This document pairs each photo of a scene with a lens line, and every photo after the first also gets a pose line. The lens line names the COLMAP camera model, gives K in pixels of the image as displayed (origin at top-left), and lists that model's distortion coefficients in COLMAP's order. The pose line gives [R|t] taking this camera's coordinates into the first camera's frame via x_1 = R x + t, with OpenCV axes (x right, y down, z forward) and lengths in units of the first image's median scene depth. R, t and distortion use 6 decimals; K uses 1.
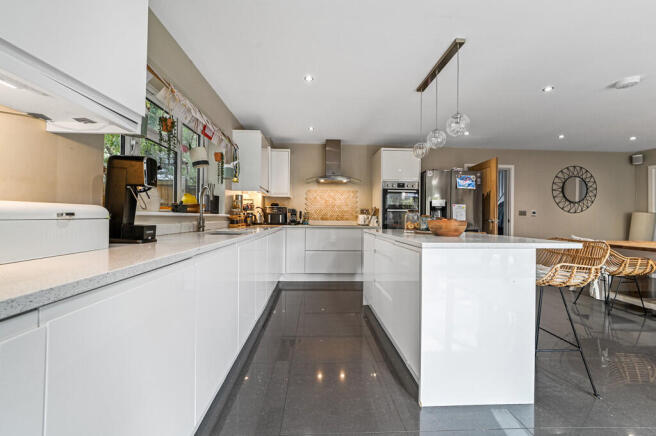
lens RADIAL K [[261.2, 0, 327.4], [0, 261.2, 216.3], [0, 0, 1]] dist [-0.002425, 0.000336]
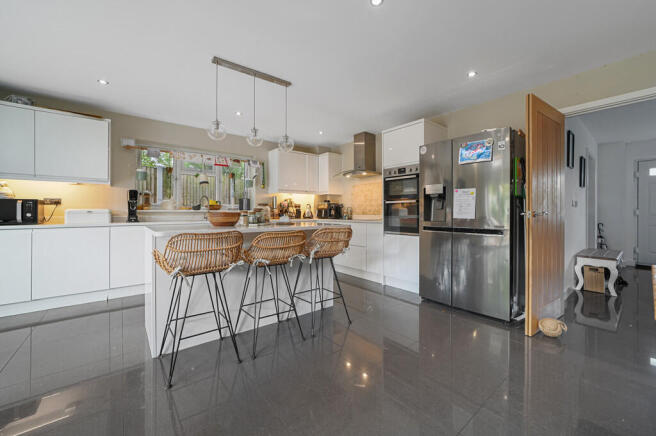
lens RADIAL K [[261.2, 0, 327.4], [0, 261.2, 212.6], [0, 0, 1]] dist [-0.002425, 0.000336]
pose [[0.579847, -0.010321, -0.814660, 0.802121], [0.008950, 0.999940, -0.006299, 0.013311], [0.814676, -0.003639, 0.579905, 0.343290]]
